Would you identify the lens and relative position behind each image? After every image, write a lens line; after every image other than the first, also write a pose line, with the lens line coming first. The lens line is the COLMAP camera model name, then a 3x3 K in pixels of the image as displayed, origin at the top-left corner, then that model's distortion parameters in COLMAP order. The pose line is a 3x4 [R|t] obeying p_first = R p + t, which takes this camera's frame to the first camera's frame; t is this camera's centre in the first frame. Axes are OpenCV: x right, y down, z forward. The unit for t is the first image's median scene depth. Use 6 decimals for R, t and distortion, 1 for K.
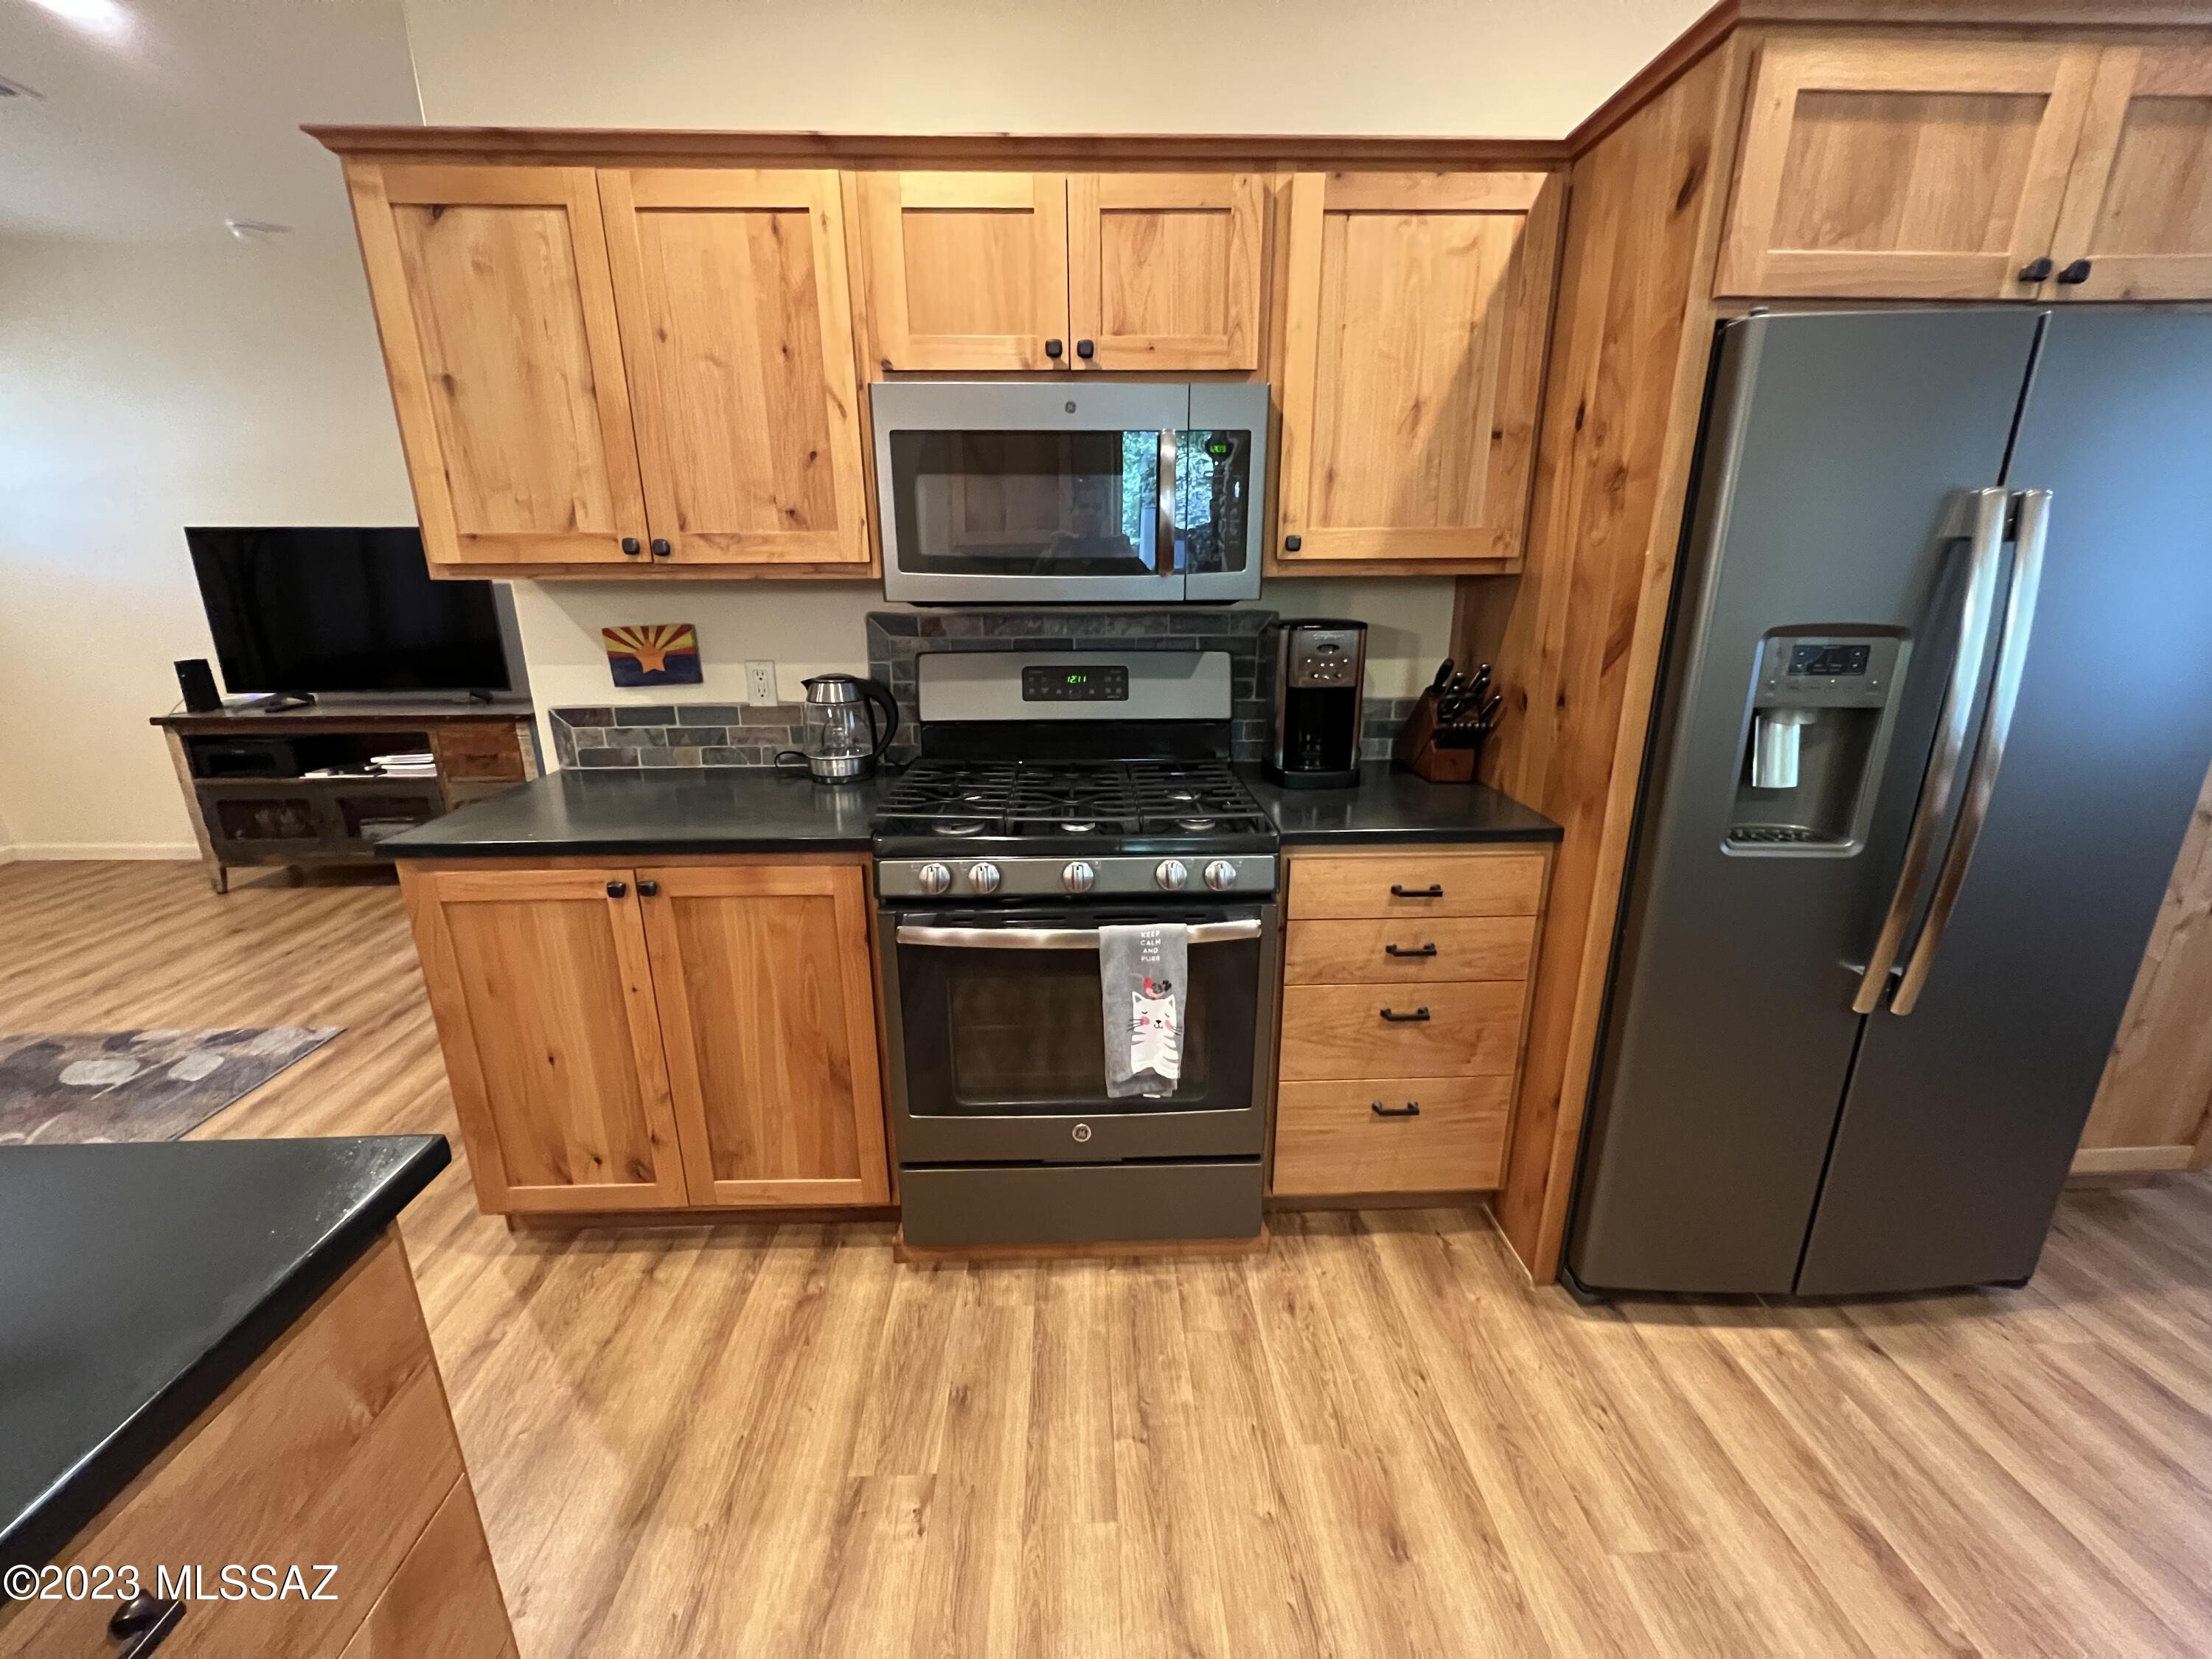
lens RADIAL K [[885.4, 0, 1103.0], [0, 885.4, 825.3], [0, 0, 1]] dist [-0.000429, 0.000240]
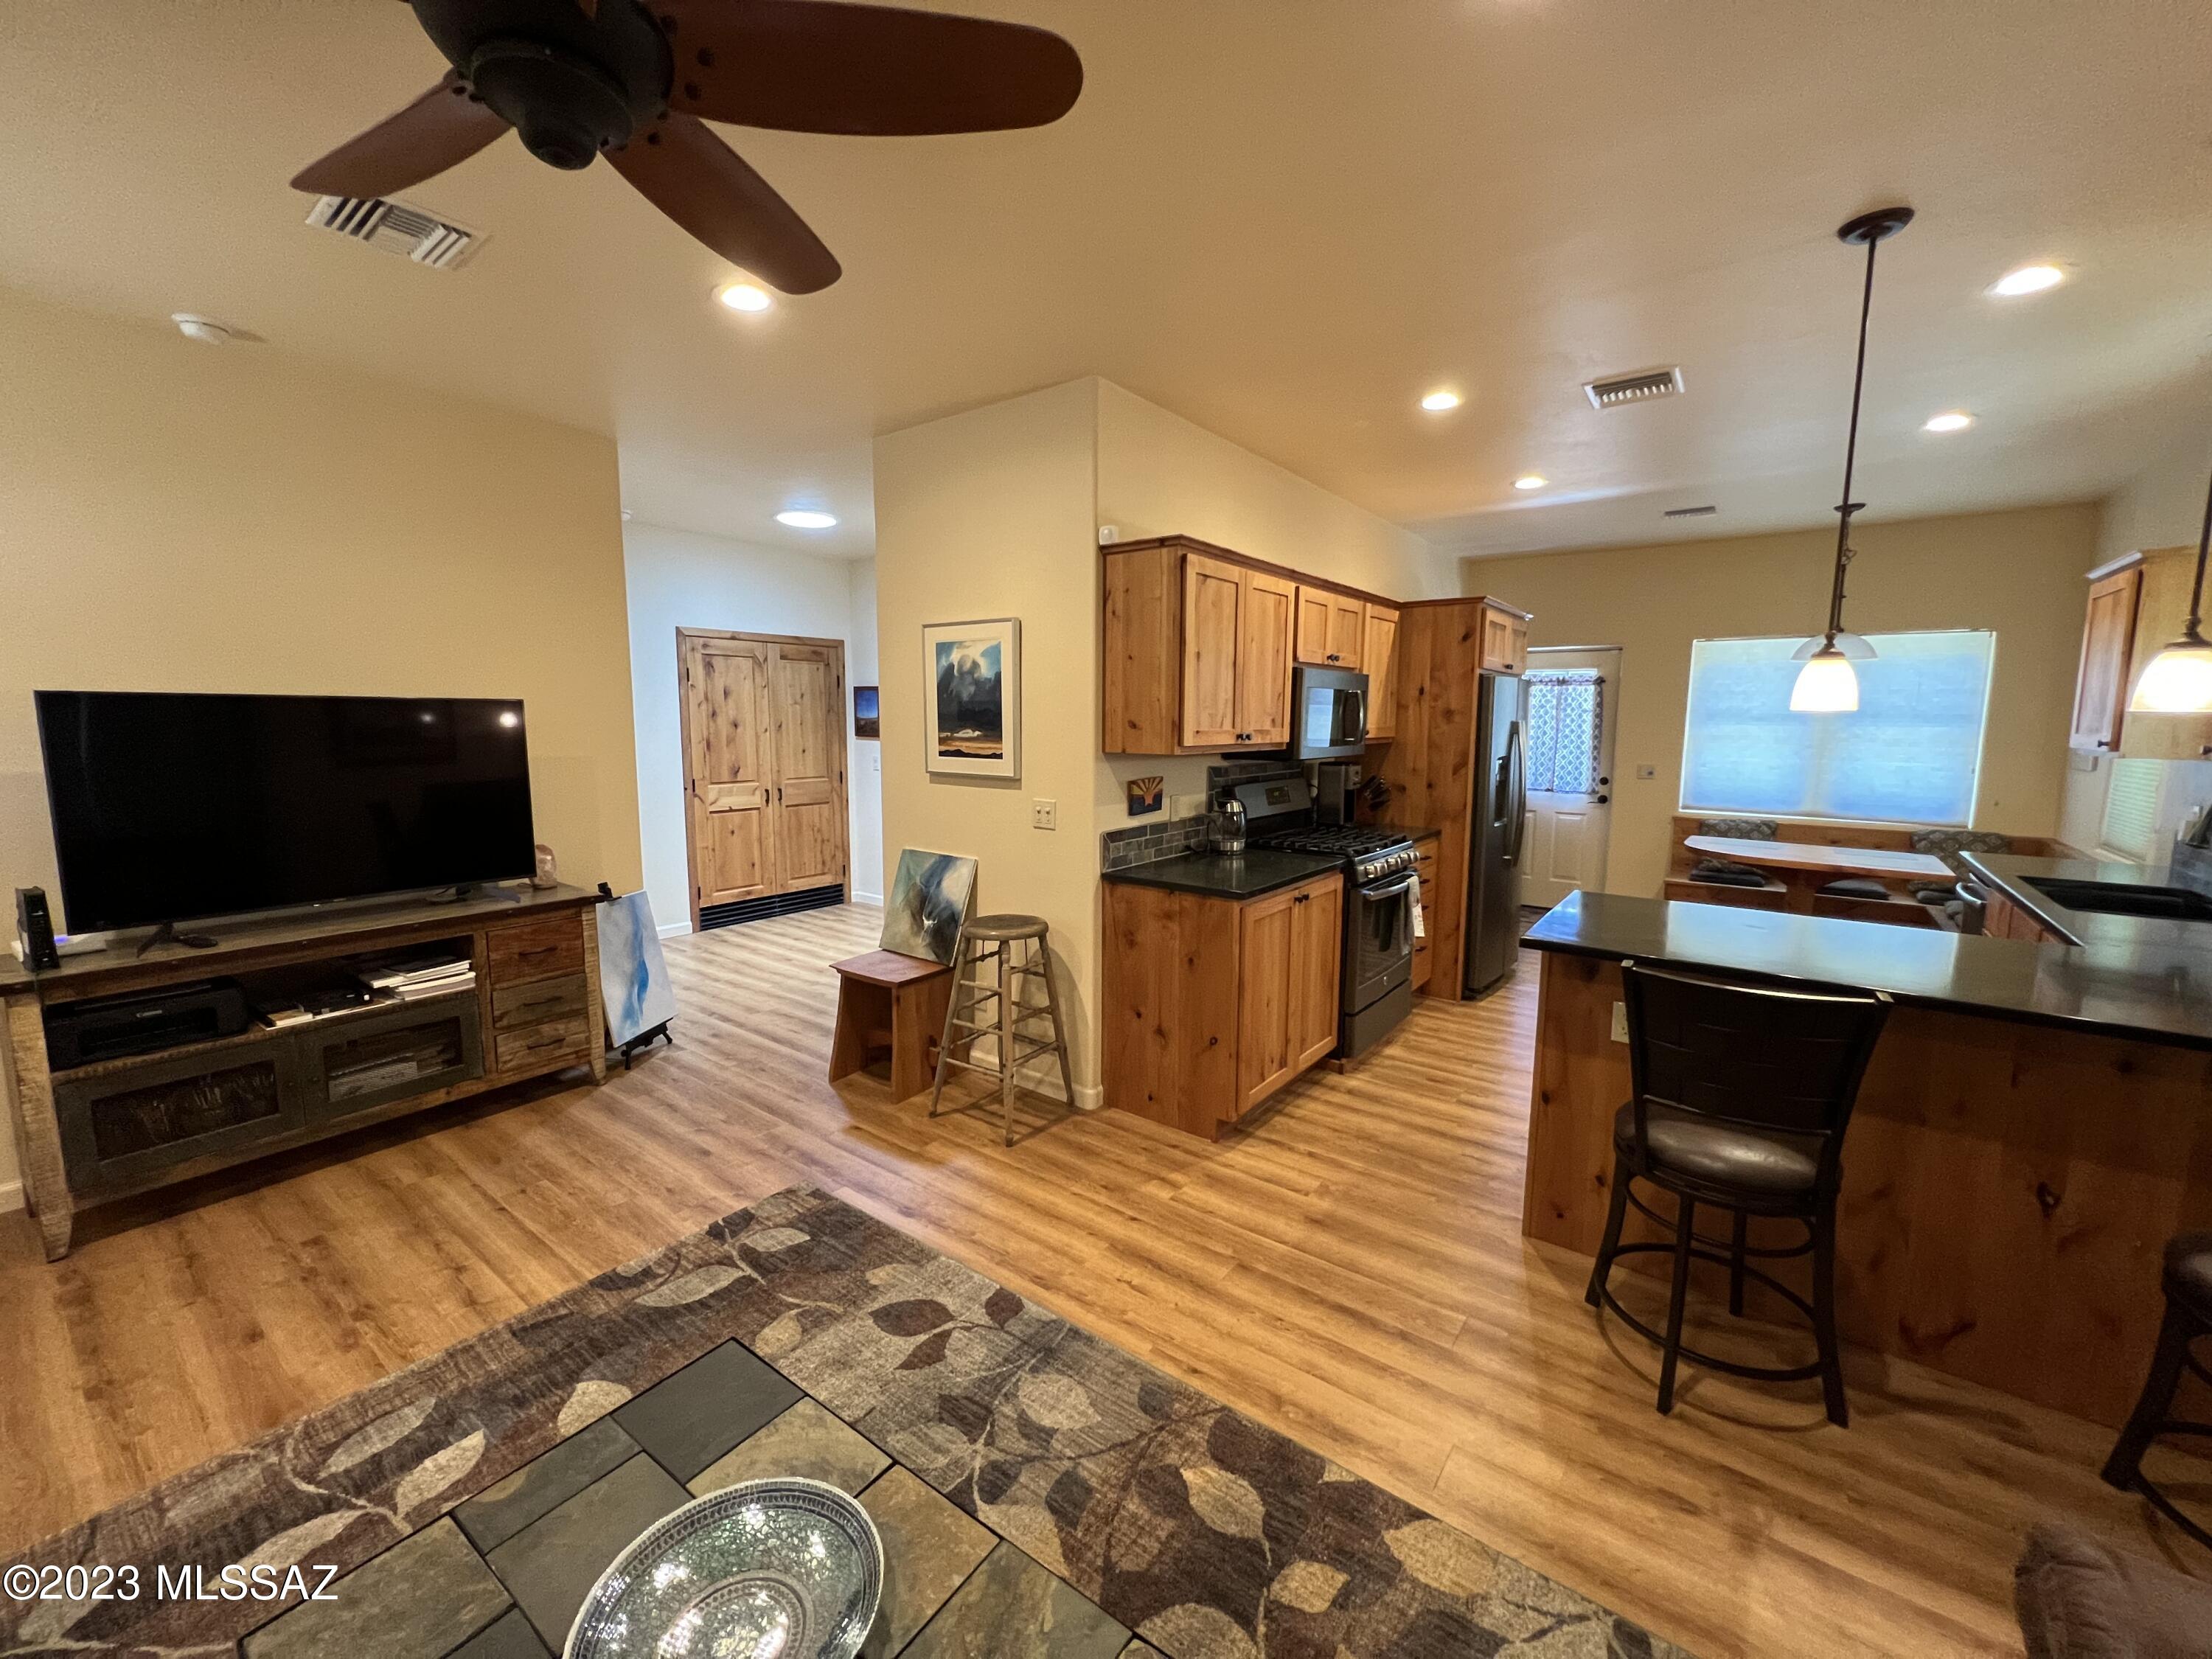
lens RADIAL K [[885.4, 0, 1105.9], [0, 885.4, 826.6], [0, 0, 1]] dist [-0.000429, 0.000240]
pose [[0.629017, -0.088029, 0.772391, -2.310546], [0.212067, 0.975315, -0.061547, -0.058045], [-0.747907, 0.202513, 0.632158, 0.007936]]
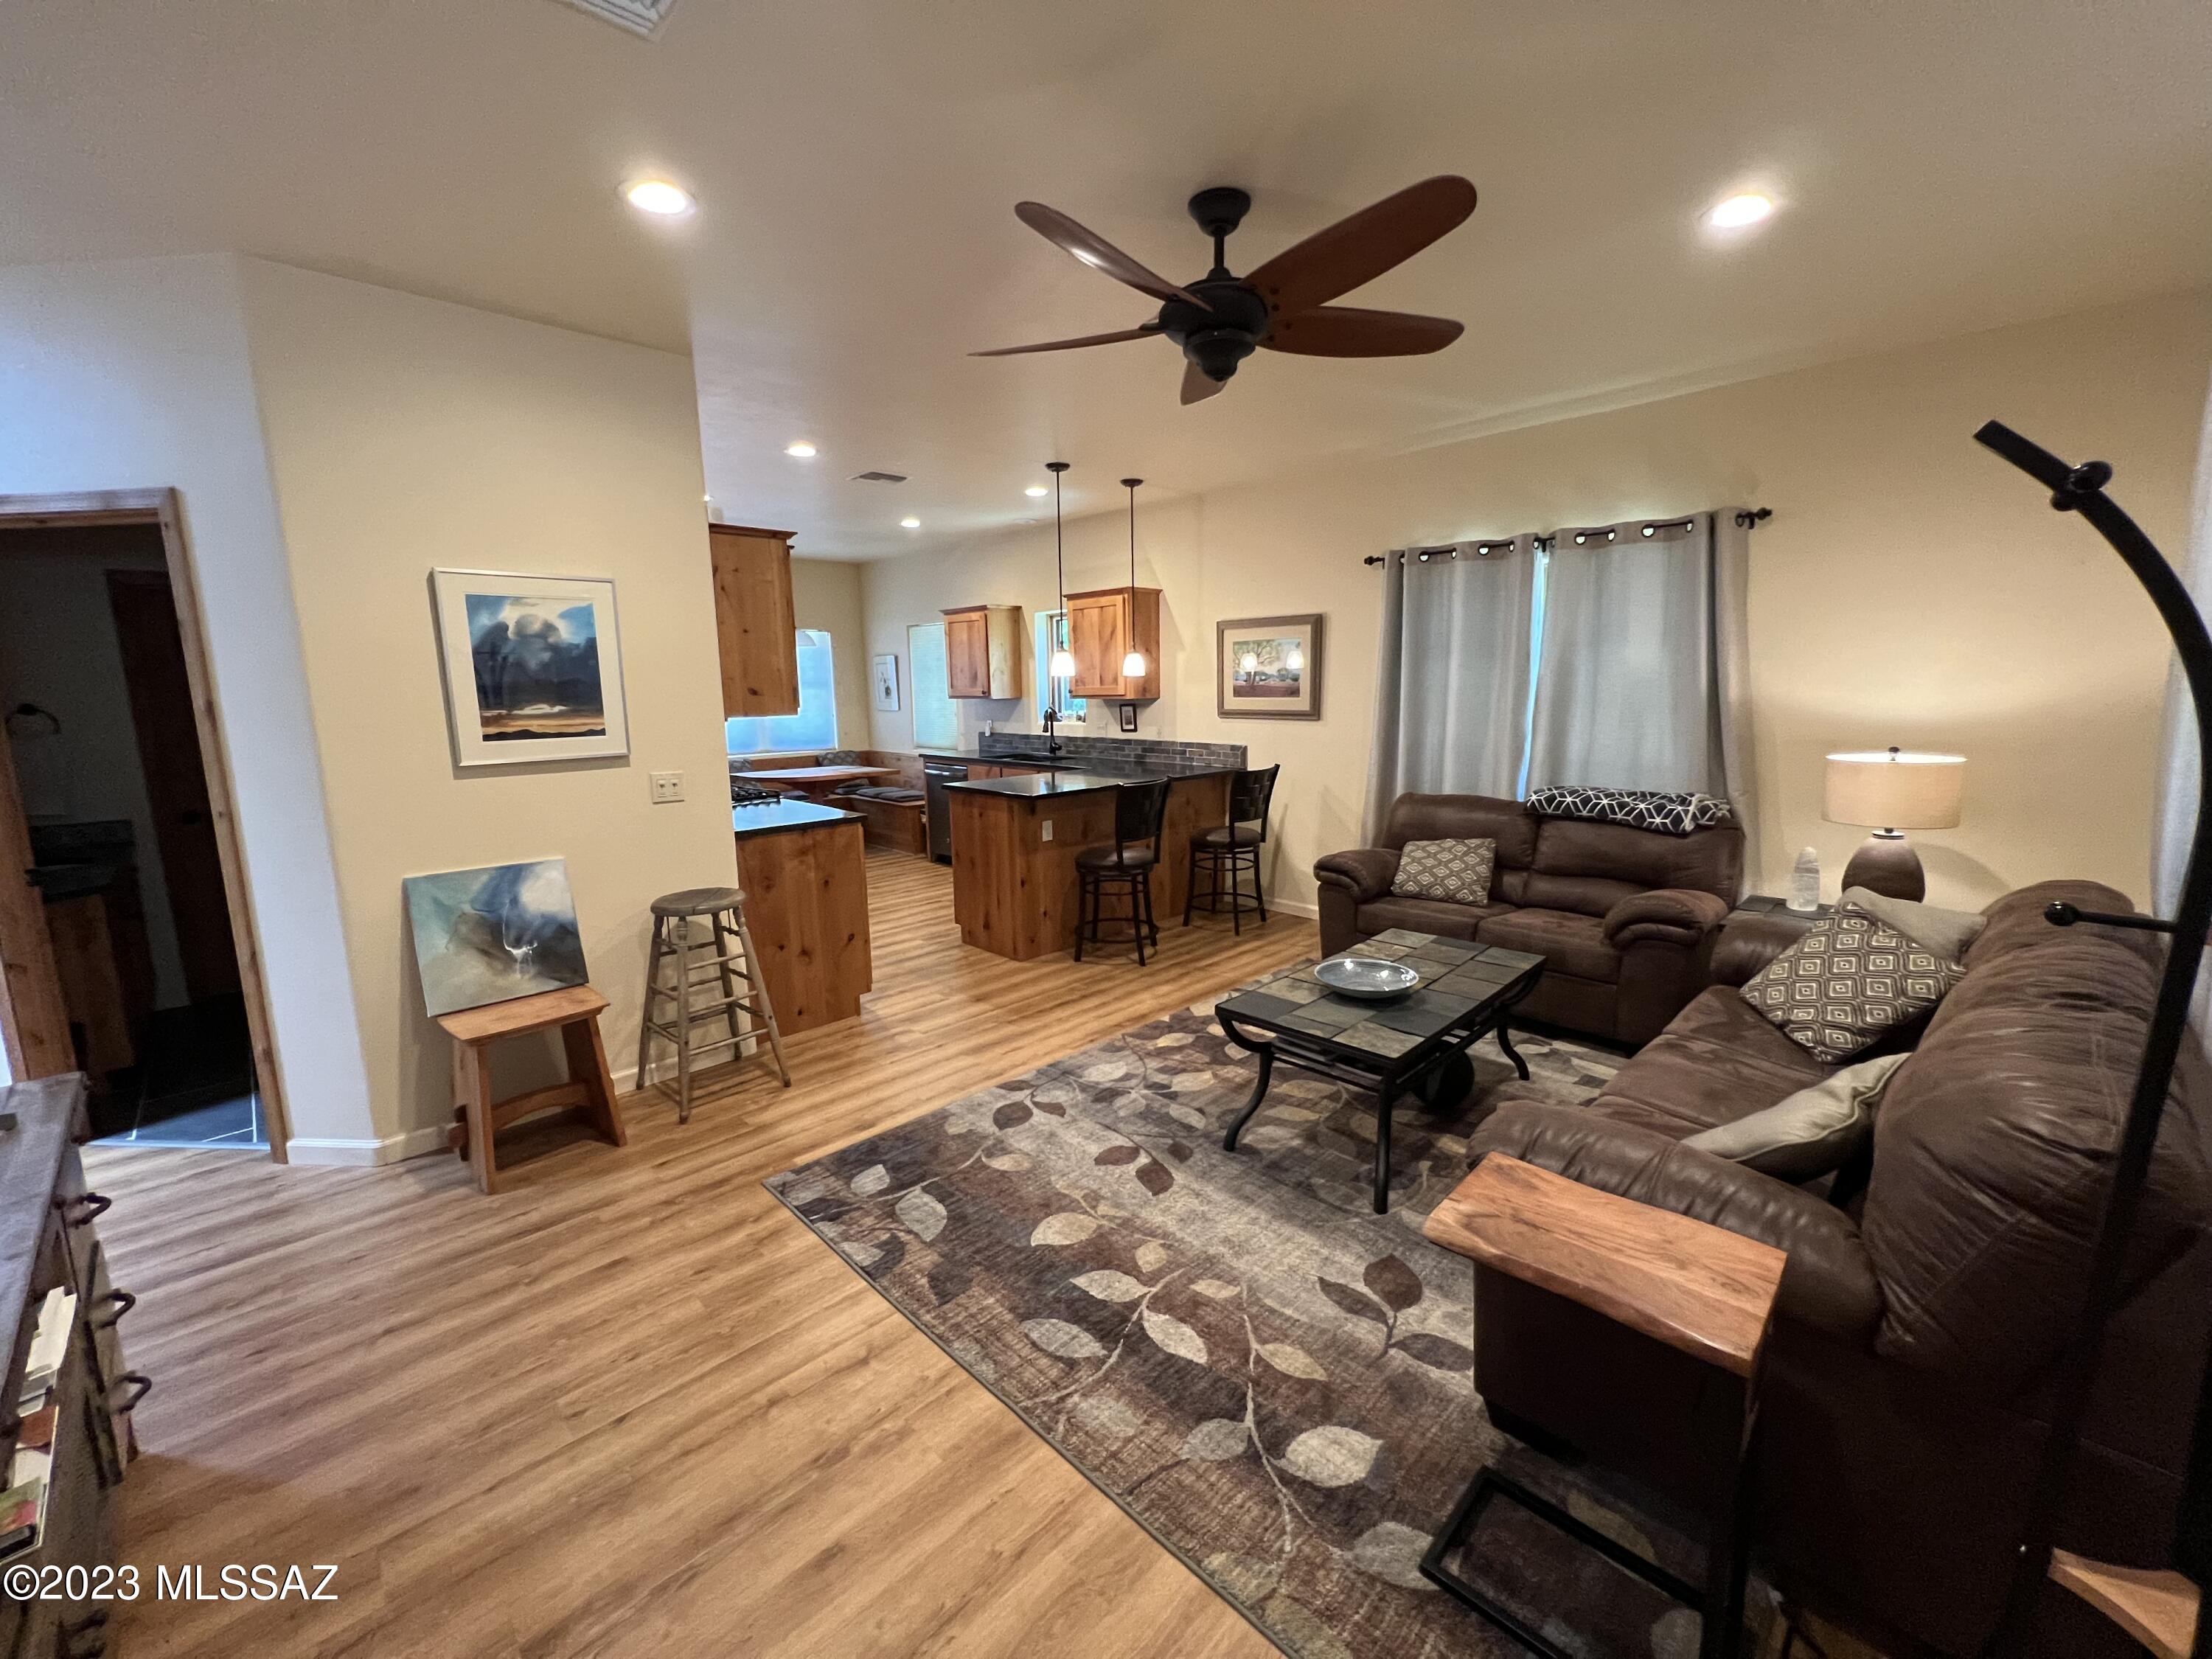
lens RADIAL K [[885.4, 0, 1104.8], [0, 885.4, 826.8], [0, 0, 1]] dist [-0.000429, 0.000240]
pose [[-0.676365, -0.101332, 0.729563, -2.940501], [0.229780, 0.912033, 0.339701, -0.608251], [-0.699808, 0.397401, -0.593583, 1.919097]]
